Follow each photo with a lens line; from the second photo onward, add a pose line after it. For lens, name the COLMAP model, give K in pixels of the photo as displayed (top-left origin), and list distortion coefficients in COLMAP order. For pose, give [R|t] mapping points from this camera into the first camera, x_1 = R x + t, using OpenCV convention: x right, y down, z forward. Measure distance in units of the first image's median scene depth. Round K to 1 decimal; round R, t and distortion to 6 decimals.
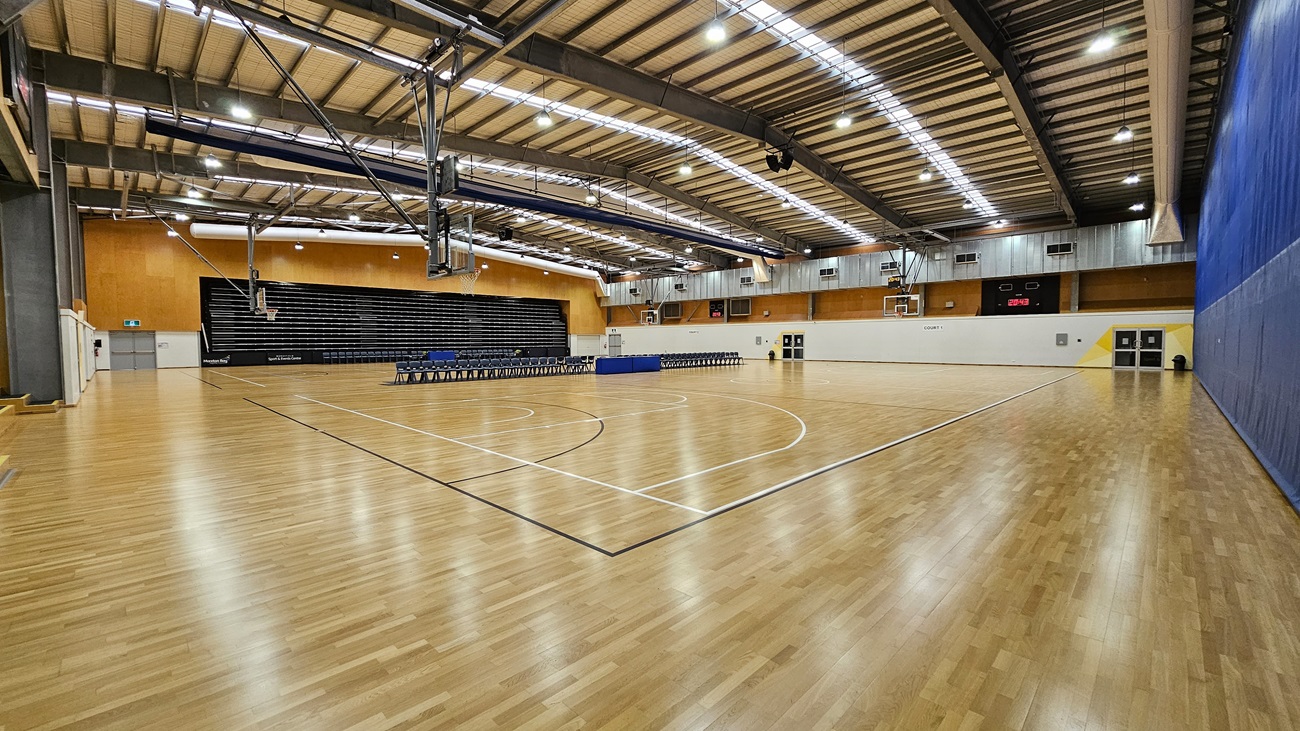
lens RADIAL K [[519.1, 0, 650.0], [0, 519.1, 365.5], [0, 0, 1]] dist [-0.026362, 0.000172]
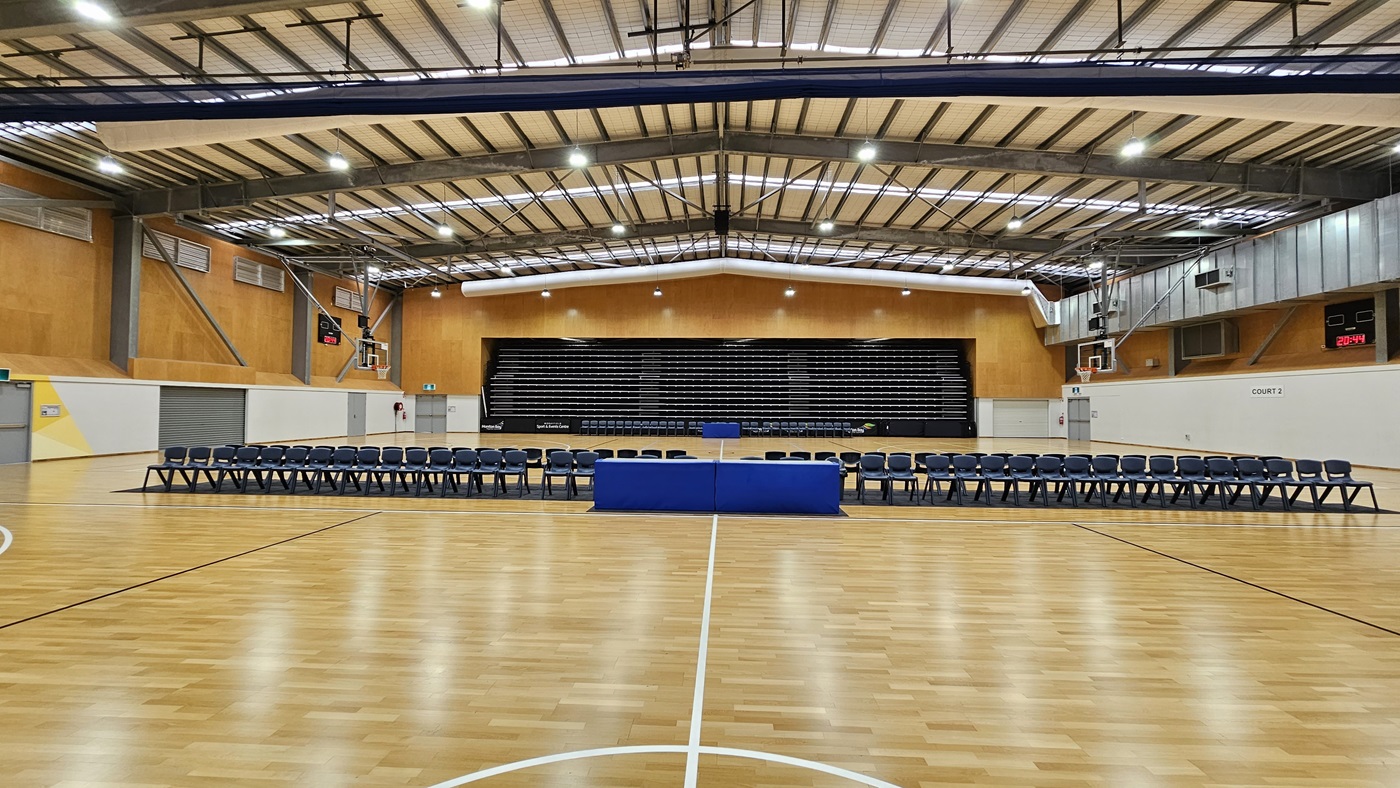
lens RADIAL K [[574.0, 0, 696.0], [0, 574.0, 391.4], [0, 0, 1]] dist [-0.001766, 0.000270]
pose [[0.658371, -0.011632, -0.752604, 0.127778], [-0.044194, 0.997558, -0.054079, -0.023213], [0.751395, 0.068865, 0.656249, 0.411608]]
